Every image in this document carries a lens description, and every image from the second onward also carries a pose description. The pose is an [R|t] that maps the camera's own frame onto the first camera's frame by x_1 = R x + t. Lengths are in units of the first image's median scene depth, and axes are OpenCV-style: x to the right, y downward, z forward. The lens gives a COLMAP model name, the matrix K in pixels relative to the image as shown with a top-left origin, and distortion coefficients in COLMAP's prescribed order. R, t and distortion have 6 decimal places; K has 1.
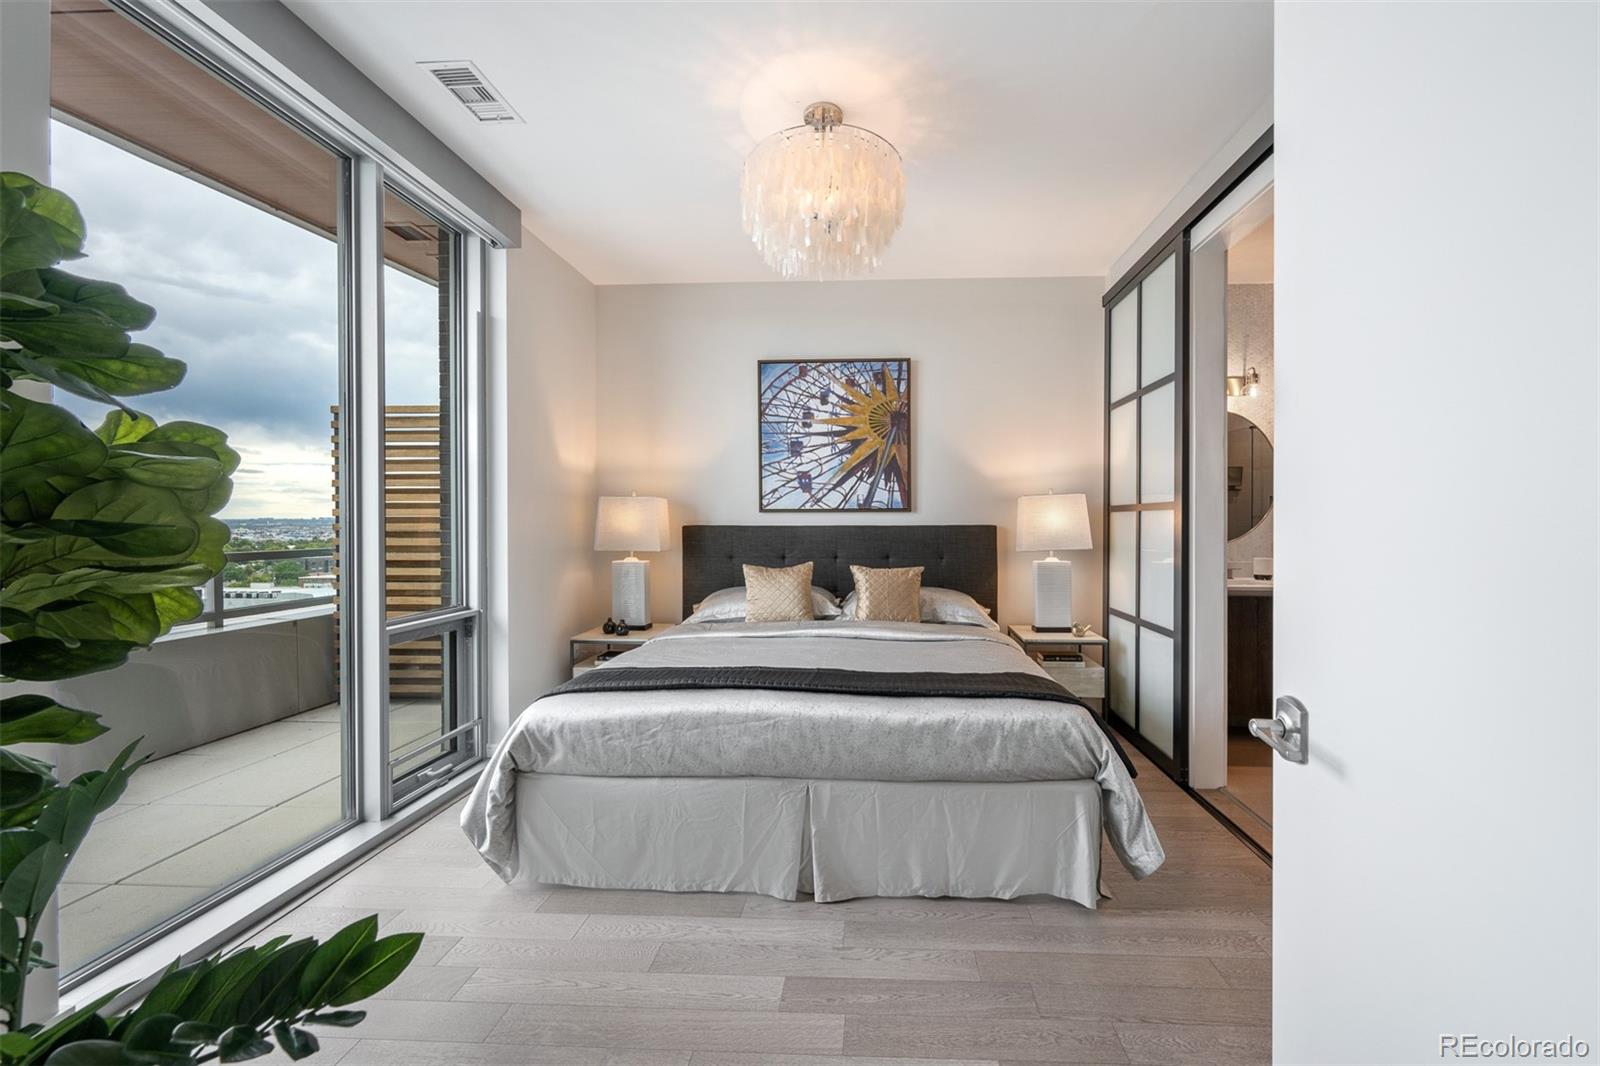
lens RADIAL K [[615.0, 0, 829.7], [0, 615.0, 513.1], [0, 0, 1]] dist [-0.002495, -0.000032]
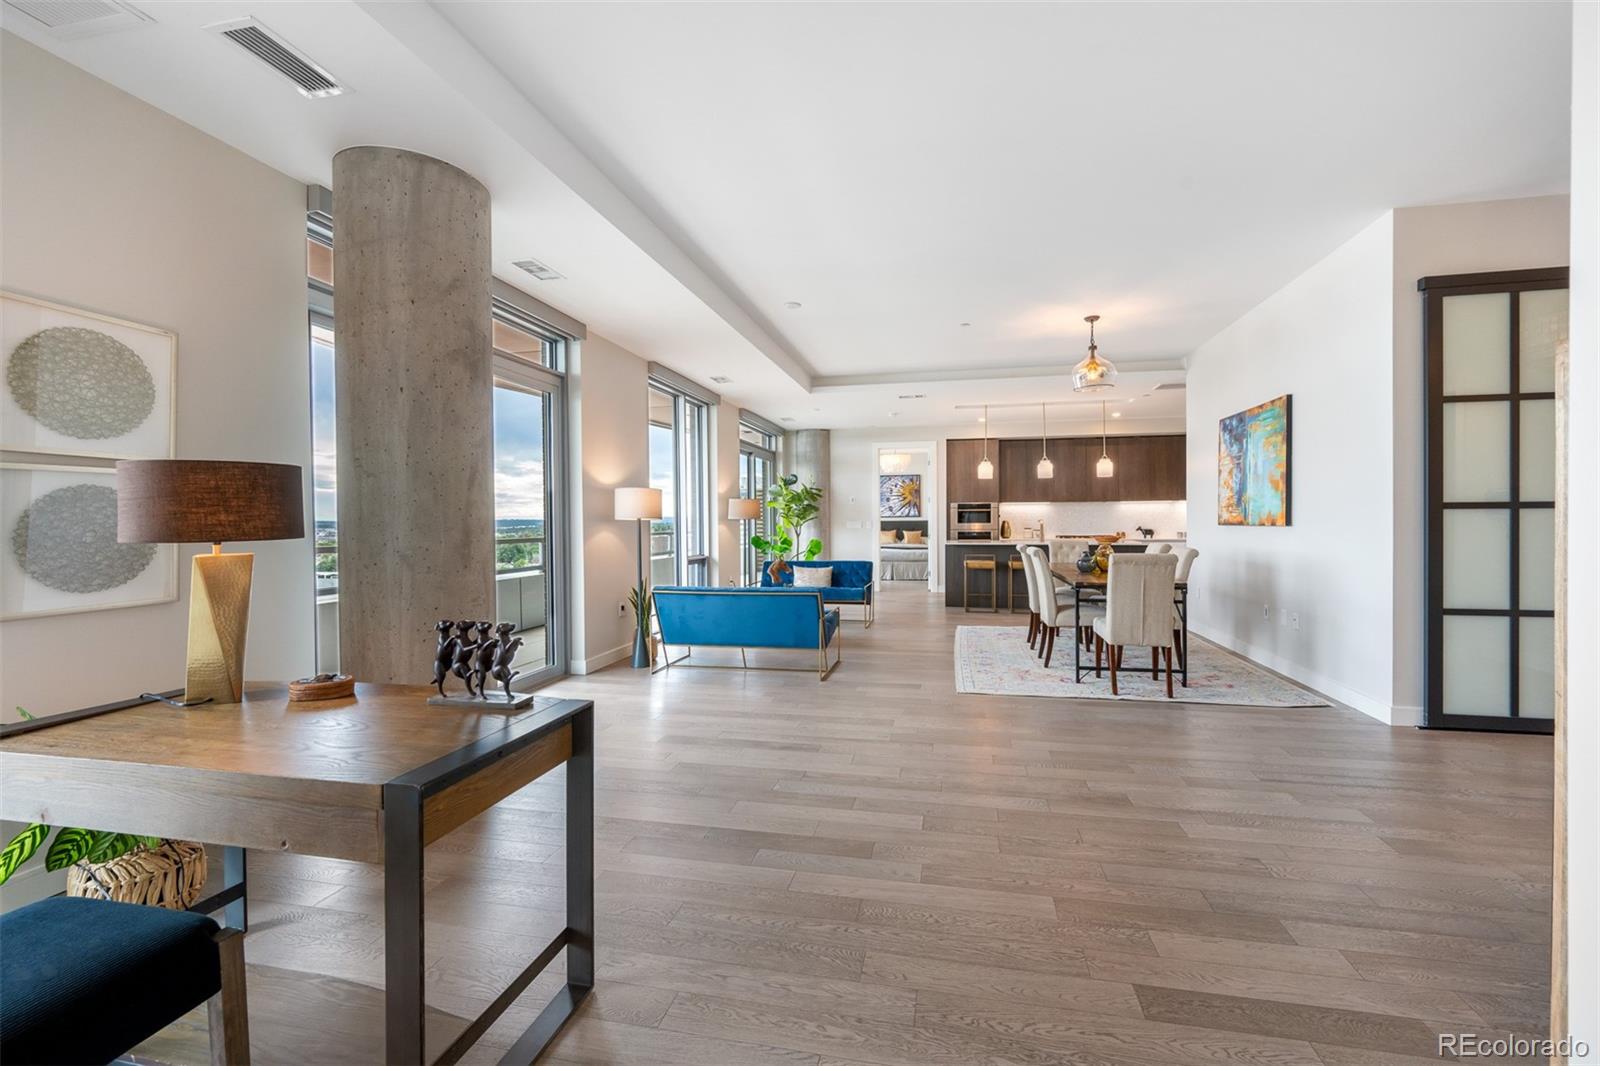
lens RADIAL K [[636.5, 0, 799.8], [0, 636.5, 517.7], [0, 0, 1]] dist [-0.001241, 0.000004]
pose [[0.986671, -0.003927, -0.162682, 0.041194], [0.005341, 0.999952, 0.008254, -0.032290], [0.162641, -0.009013, 0.986644, -2.818717]]
